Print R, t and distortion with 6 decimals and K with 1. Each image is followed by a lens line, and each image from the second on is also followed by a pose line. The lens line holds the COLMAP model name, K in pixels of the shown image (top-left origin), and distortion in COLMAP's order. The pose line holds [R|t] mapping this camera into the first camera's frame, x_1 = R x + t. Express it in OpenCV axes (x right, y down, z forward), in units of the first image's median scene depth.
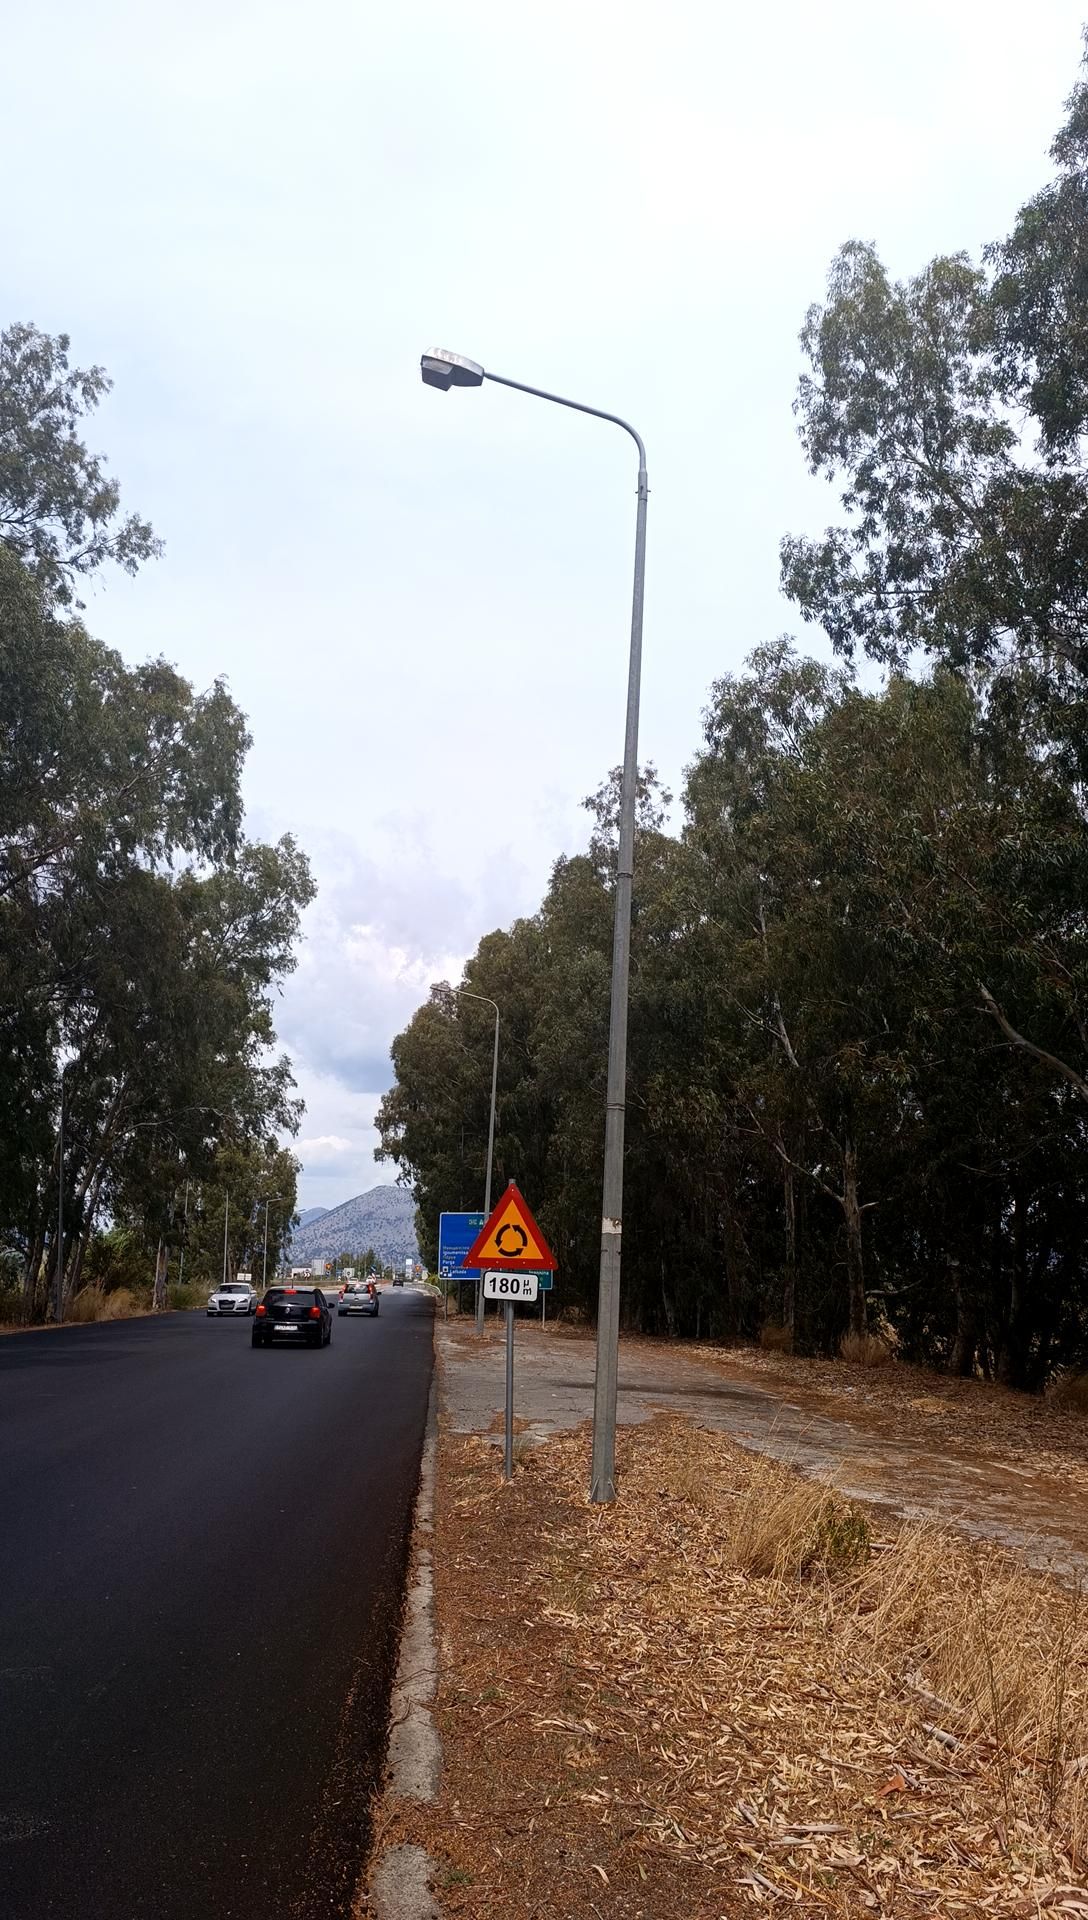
lens RADIAL K [[1305.1, 0, 544.0], [0, 1305.1, 960.0], [0, 0, 1]] dist [0.009605, 0.000282]
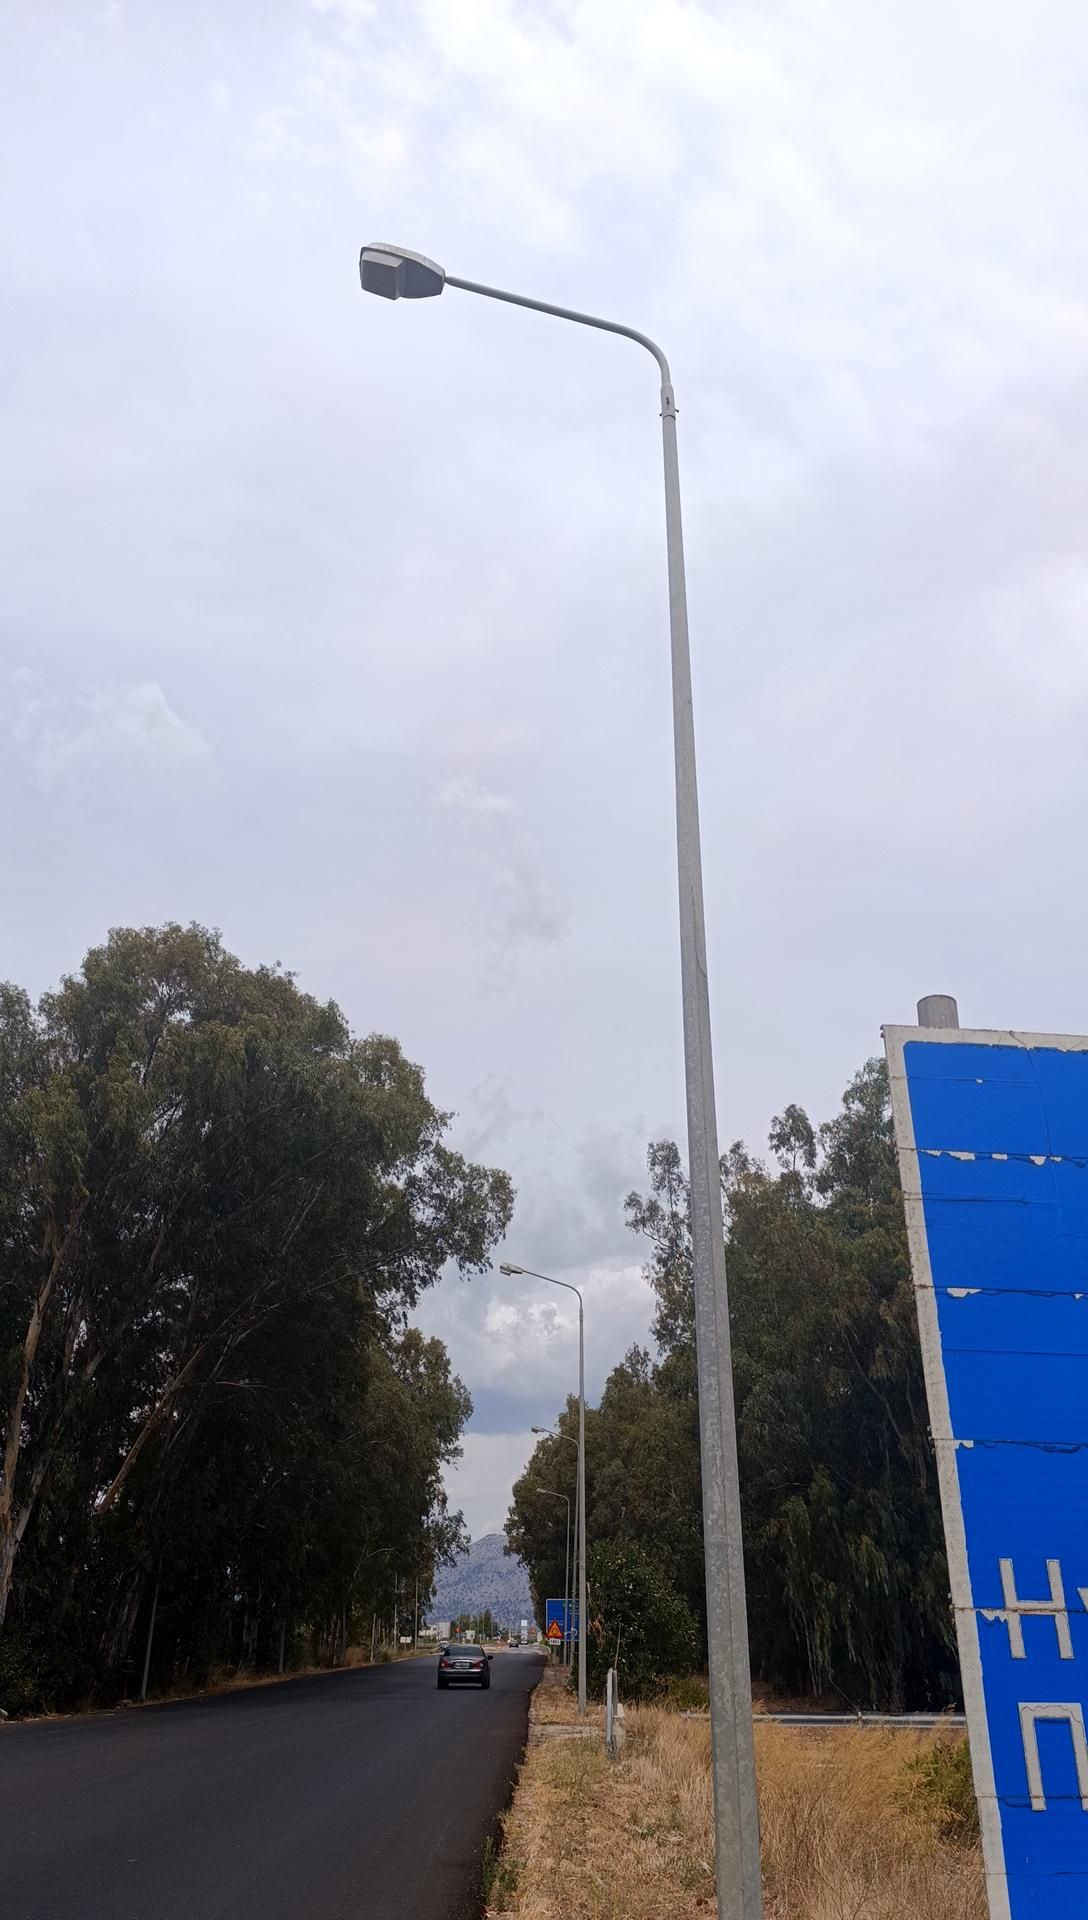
lens RADIAL K [[1313.3, 0, 544.0], [0, 1313.3, 960.0], [0, 0, 1]] dist [-0.006947, -0.001398]
pose [[0.996287, -0.044128, -0.073921, 0.085215], [0.025323, 0.970869, -0.238268, -0.220606], [0.082282, 0.235512, 0.968382, -0.906646]]
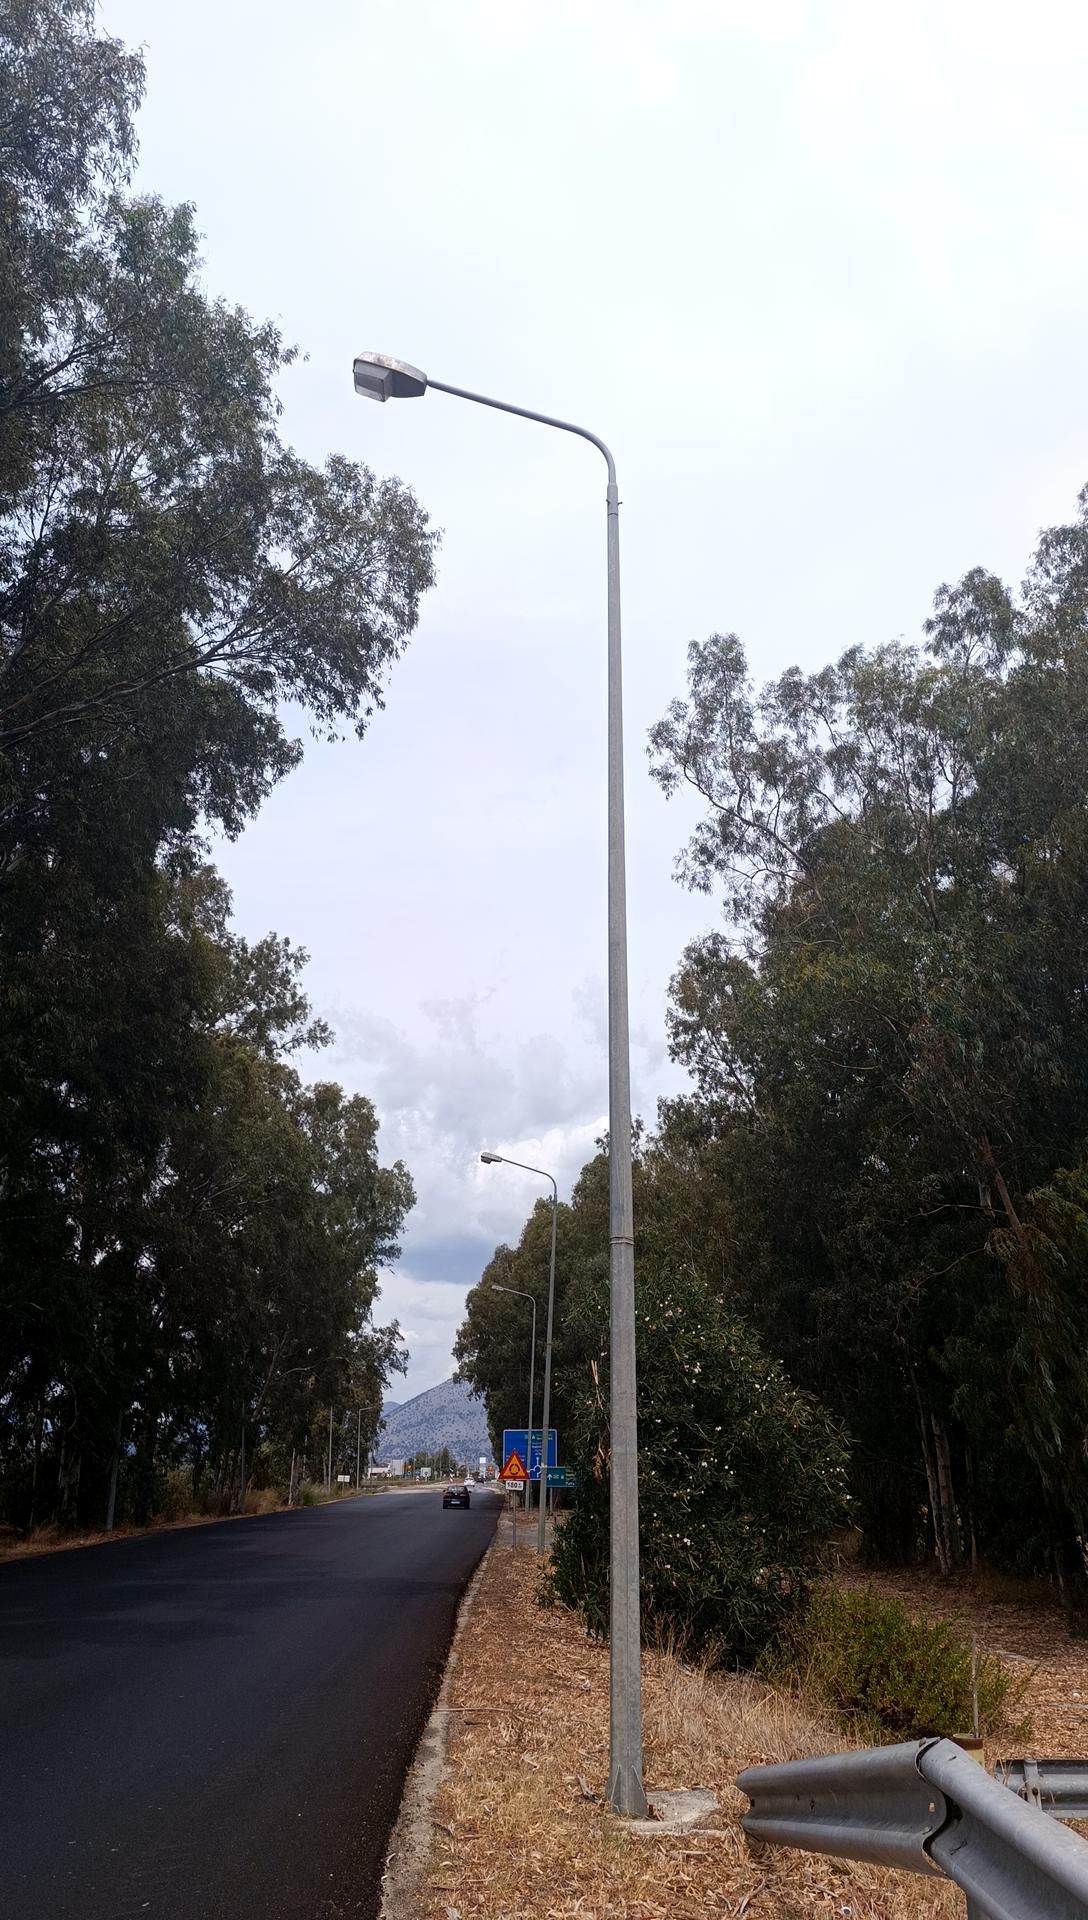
lens RADIAL K [[1305.1, 0, 544.0], [0, 1305.1, 960.0], [0, 0, 1]] dist [0.009605, 0.000282]
pose [[0.998365, -0.027383, -0.050181, 0.046382], [0.020269, 0.990343, -0.137150, -0.110812], [0.053452, 0.135909, 0.989278, -0.443642]]
